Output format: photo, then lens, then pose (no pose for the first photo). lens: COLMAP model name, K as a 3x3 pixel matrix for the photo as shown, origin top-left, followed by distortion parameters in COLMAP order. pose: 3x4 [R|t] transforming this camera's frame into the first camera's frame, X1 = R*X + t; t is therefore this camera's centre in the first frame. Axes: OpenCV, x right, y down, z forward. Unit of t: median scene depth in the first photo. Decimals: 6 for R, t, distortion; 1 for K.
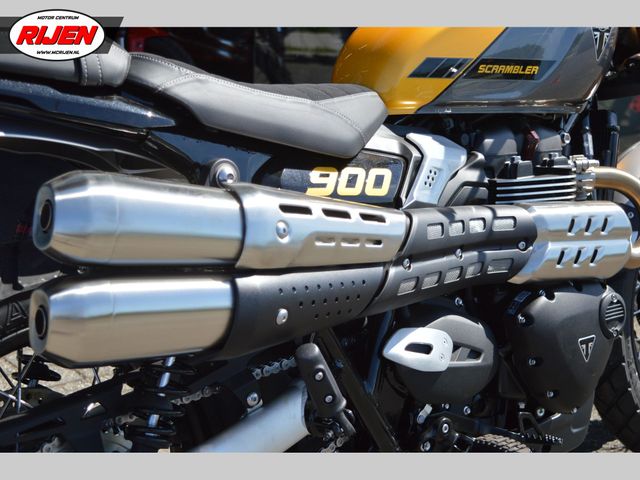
lens RADIAL K [[1146.5, 0, 320.0], [0, 1146.5, 240.0], [0, 0, 1]] dist [0.000773, 0.017060]
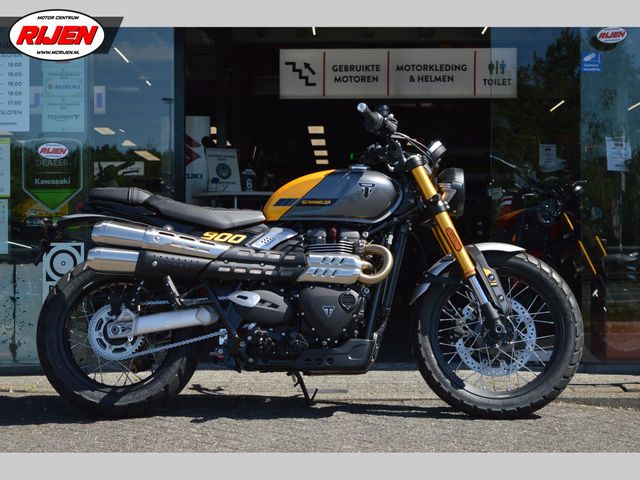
lens RADIAL K [[1523.9, 0, 320.0], [0, 1523.9, 240.0], [0, 0, 1]] dist [0.042265, 0.273830]
pose [[0.736352, -0.056254, -0.674256, 2.466514], [-0.127345, 0.967205, -0.219768, 0.677962], [0.664507, 0.247690, 0.705039, -1.357605]]
